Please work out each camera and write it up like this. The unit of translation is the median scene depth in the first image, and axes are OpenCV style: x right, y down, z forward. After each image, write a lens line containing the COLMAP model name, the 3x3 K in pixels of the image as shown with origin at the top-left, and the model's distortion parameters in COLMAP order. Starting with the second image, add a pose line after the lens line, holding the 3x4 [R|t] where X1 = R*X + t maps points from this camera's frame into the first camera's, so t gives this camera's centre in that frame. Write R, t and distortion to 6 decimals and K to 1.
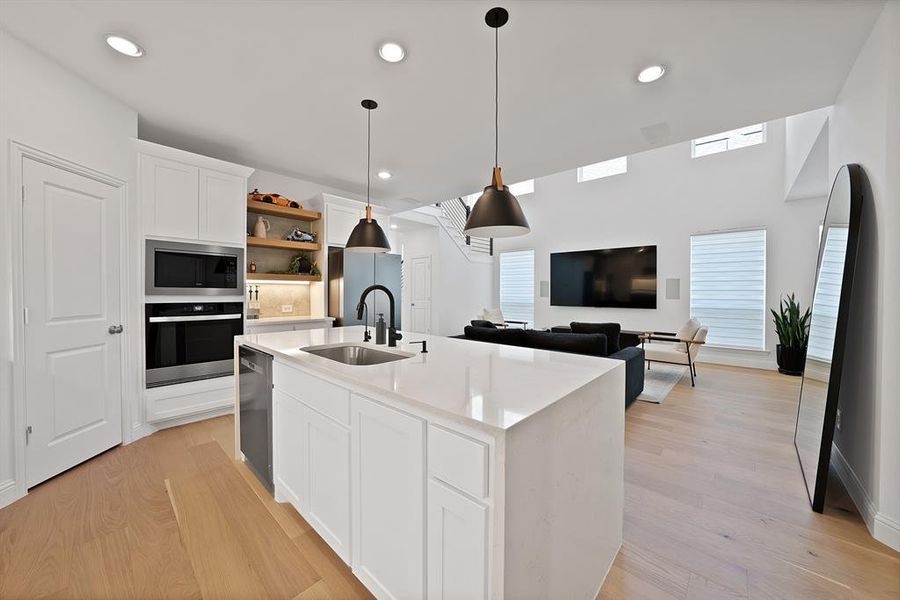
lens RADIAL K [[328.6, 0, 445.4], [0, 328.6, 295.2], [0, 0, 1]] dist [-0.019298, 0.000419]
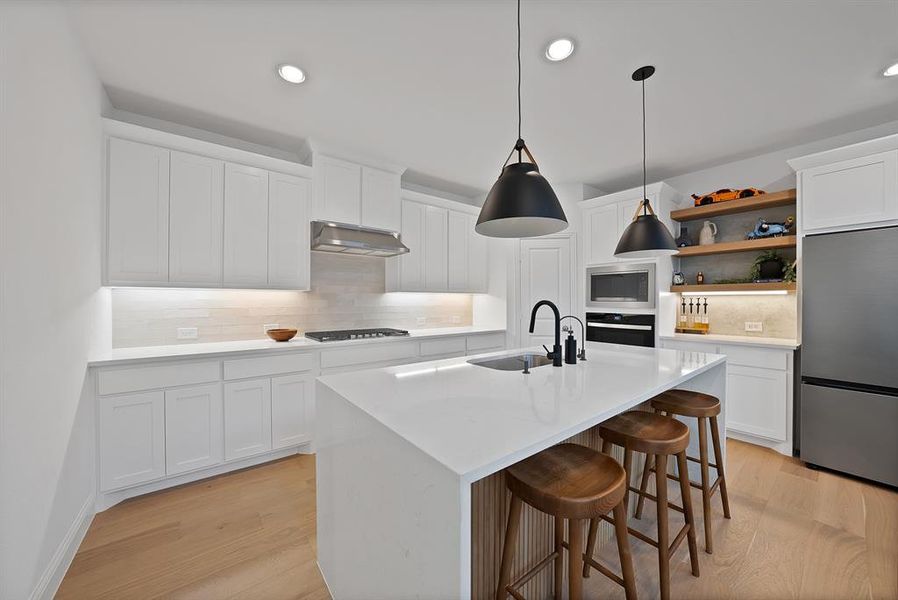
lens RADIAL K [[318.9, 0, 447.6], [0, 318.9, 297.3], [0, 0, 1]] dist [-0.008749, 0.000775]
pose [[-0.153832, -0.015118, -0.987981, 0.484559], [-0.011093, 0.999846, -0.013573, -0.013802], [0.988035, 0.008872, -0.153976, 0.519931]]
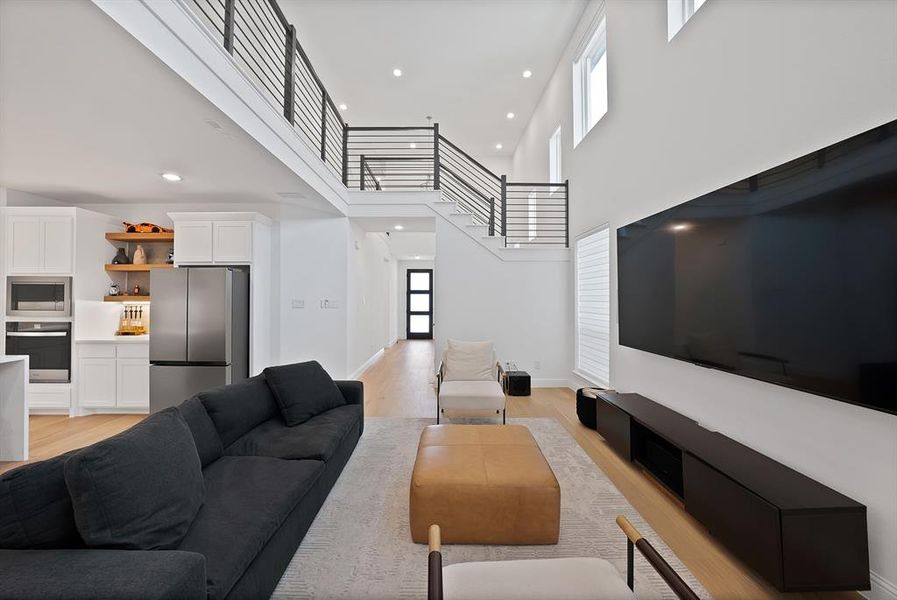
lens RADIAL K [[318.5, 0, 447.1], [0, 318.5, 297.3], [0, 0, 1]] dist [-0.008749, 0.000775]
pose [[0.675331, -0.006685, -0.737484, 1.157166], [-0.004407, 0.999904, -0.013100, -0.061005], [0.737502, 0.012097, 0.675237, 1.263200]]
